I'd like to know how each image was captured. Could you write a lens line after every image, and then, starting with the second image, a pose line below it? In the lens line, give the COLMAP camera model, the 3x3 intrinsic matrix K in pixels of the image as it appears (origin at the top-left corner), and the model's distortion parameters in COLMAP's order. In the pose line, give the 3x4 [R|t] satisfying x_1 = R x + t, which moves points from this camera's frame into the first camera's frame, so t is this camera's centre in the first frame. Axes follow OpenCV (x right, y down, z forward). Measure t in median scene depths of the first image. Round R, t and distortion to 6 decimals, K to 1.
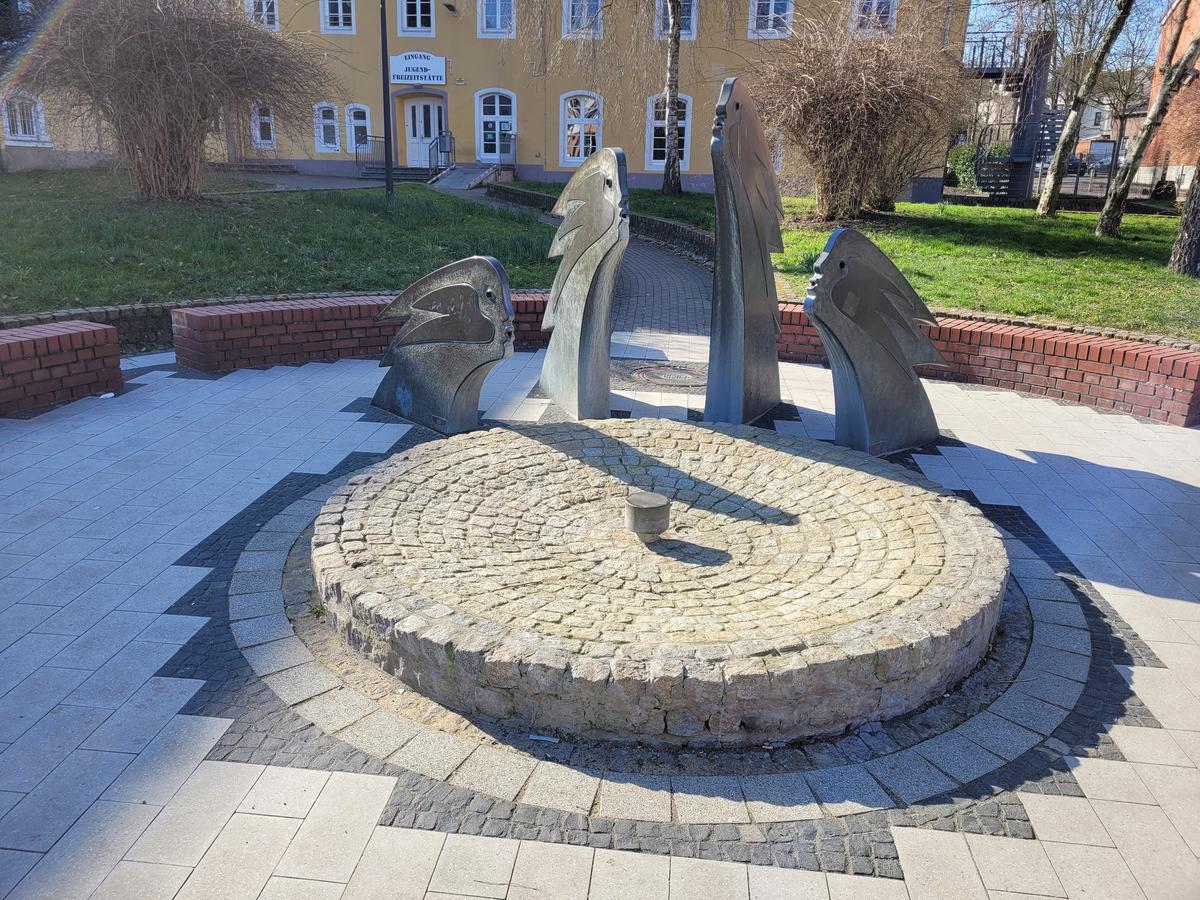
lens RADIAL K [[902.0, 0, 594.3], [0, 902.0, 419.1], [0, 0, 1]] dist [0.024040, 0.000784]
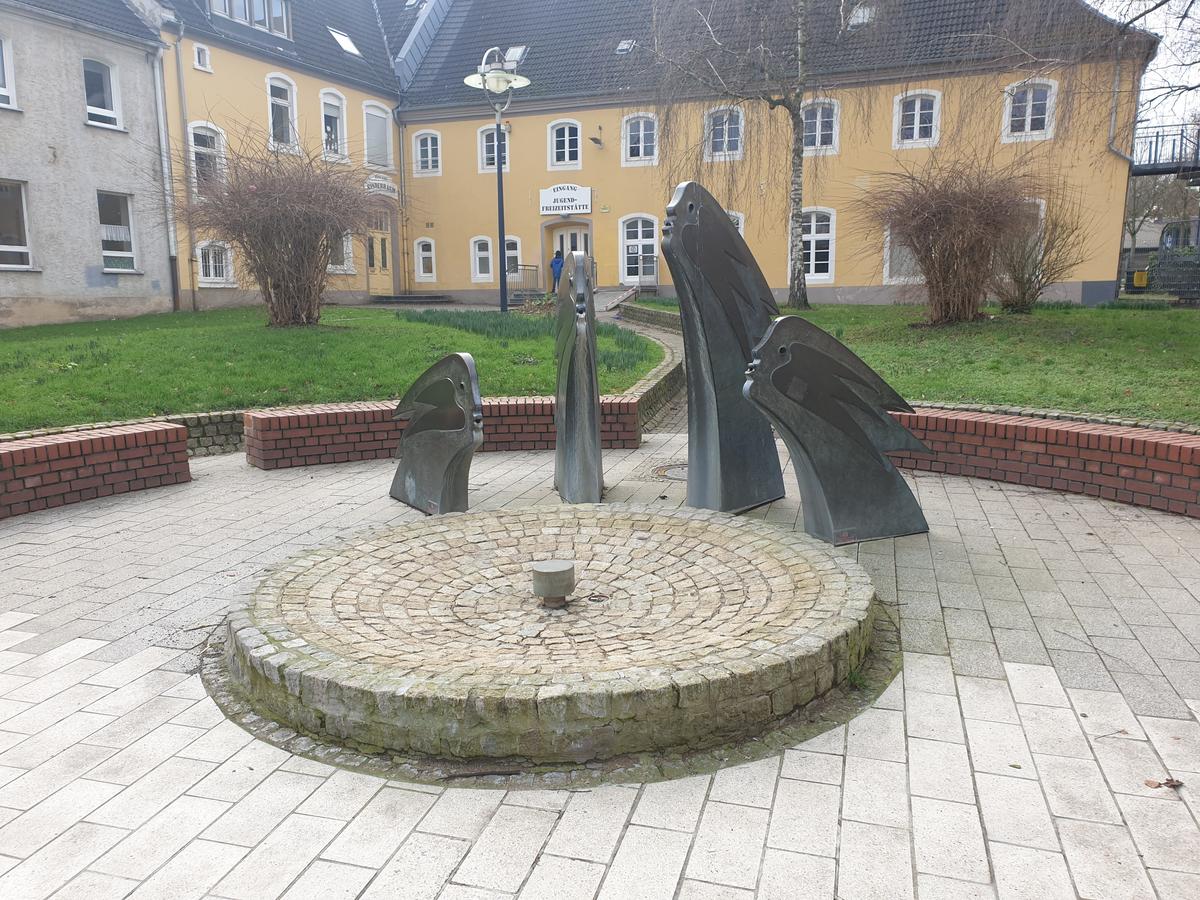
lens RADIAL K [[930.9, 0, 592.0], [0, 930.9, 447.7], [0, 0, 1]] dist [0.032649, -0.023353]
pose [[0.980986, -0.005966, -0.193988, 0.184465], [-0.014552, 0.994453, -0.104174, 0.036803], [0.193533, 0.105016, 0.975457, -0.045756]]
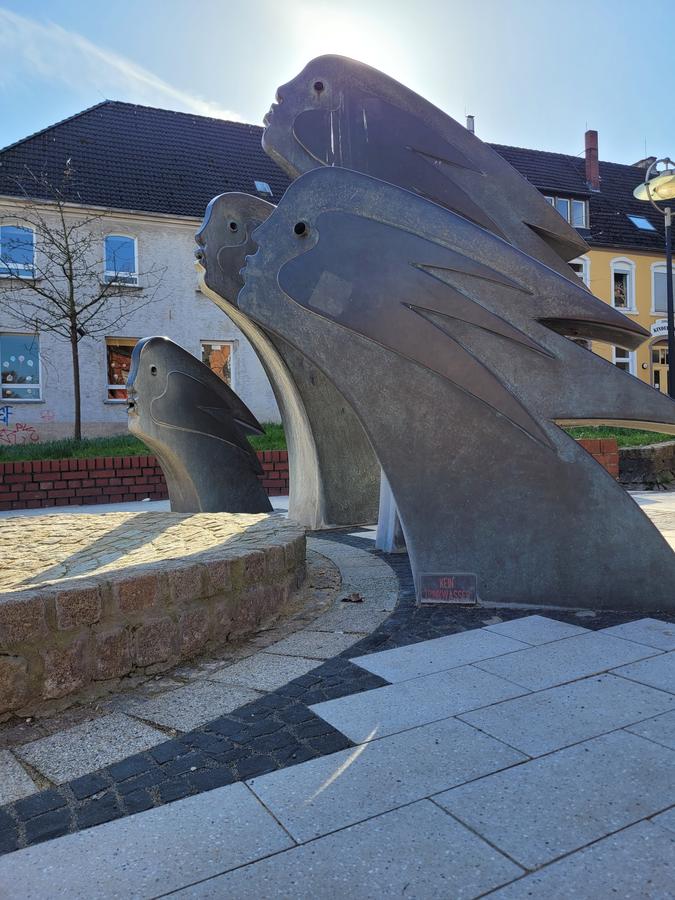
lens RADIAL K [[676.5, 0, 357.1], [0, 676.5, 440.1], [0, 0, 1]] dist [0.024040, 0.000784]
pose [[0.590875, -0.056303, -0.804796, 0.442174], [-0.167188, 0.967361, -0.190423, 0.026065], [0.789250, 0.247068, 0.562176, 0.566447]]
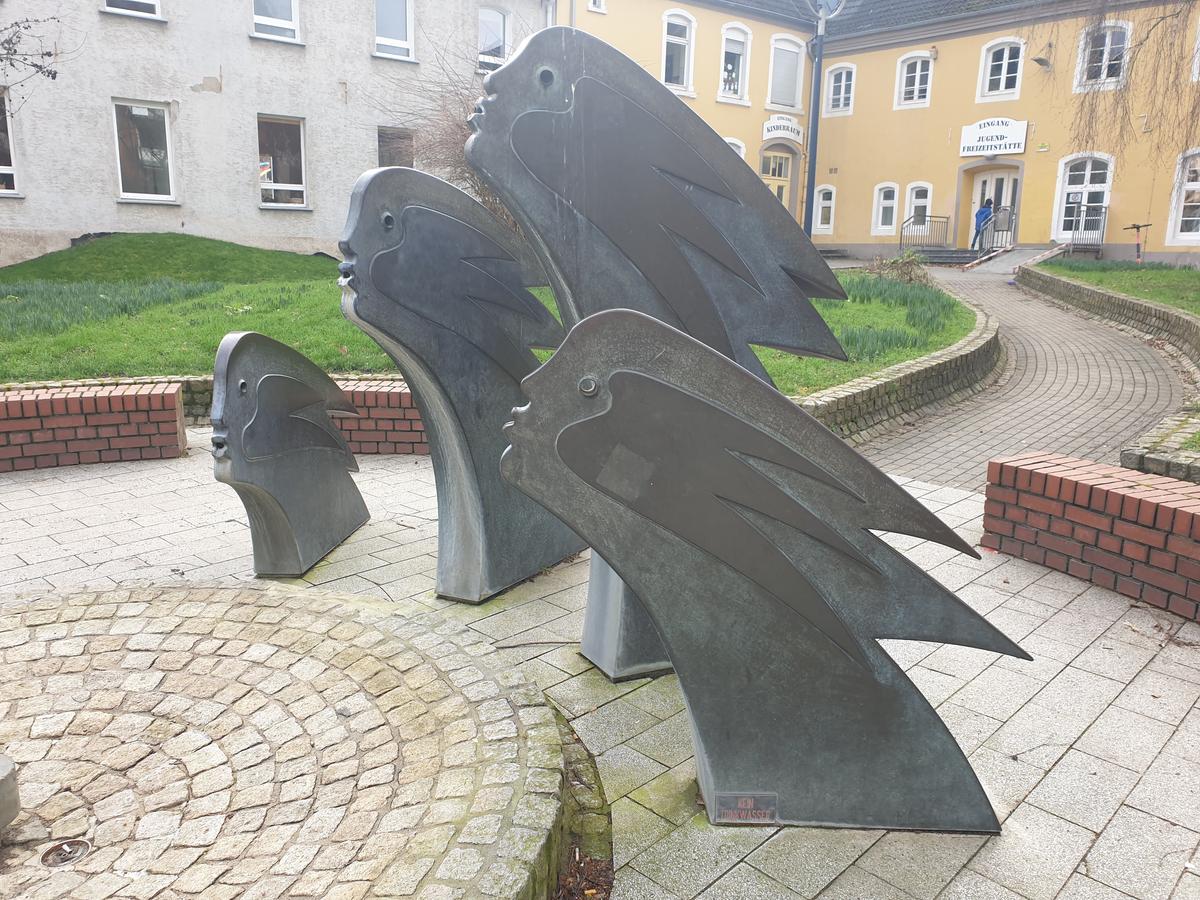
lens RADIAL K [[930.9, 0, 600.0], [0, 930.9, 442.8], [0, 0, 1]] dist [0.032649, -0.023353]
pose [[0.784896, 0.117768, -0.608333, 0.393979], [-0.162719, 0.986490, -0.018971, -0.093064], [0.597880, 0.113878, 0.793455, 0.438532]]
